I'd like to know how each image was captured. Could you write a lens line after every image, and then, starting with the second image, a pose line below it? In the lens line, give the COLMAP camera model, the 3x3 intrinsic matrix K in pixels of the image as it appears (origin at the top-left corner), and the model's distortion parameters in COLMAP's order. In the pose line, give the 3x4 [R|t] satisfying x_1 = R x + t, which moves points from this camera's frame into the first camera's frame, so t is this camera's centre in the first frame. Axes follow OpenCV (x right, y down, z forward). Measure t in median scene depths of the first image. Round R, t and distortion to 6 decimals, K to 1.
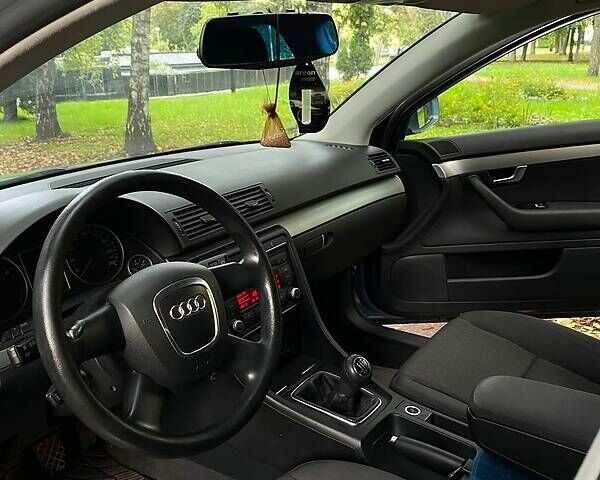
lens RADIAL K [[611.5, 0, 310.8], [0, 611.5, 247.4], [0, 0, 1]] dist [0.052251, -0.123227]
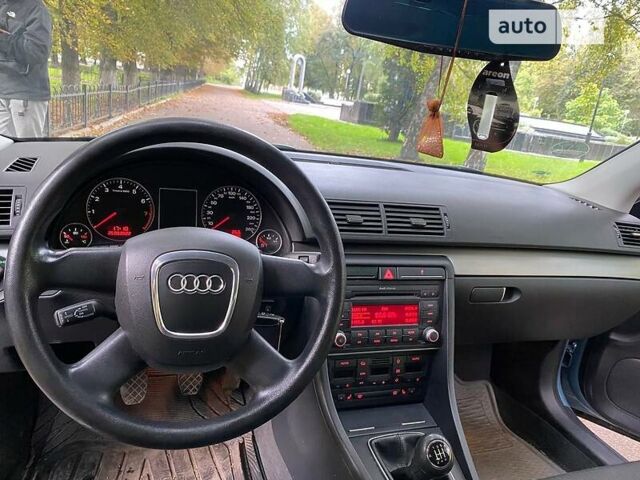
lens RADIAL K [[491.3, 0, 319.9], [0, 491.3, 241.3], [0, 0, 1]] dist [0.007596, -0.002599]
pose [[0.788616, 0.311238, -0.530297, 0.208135], [-0.338150, 0.939830, 0.048729, -0.035579], [0.513555, 0.140892, 0.846410, 0.367561]]
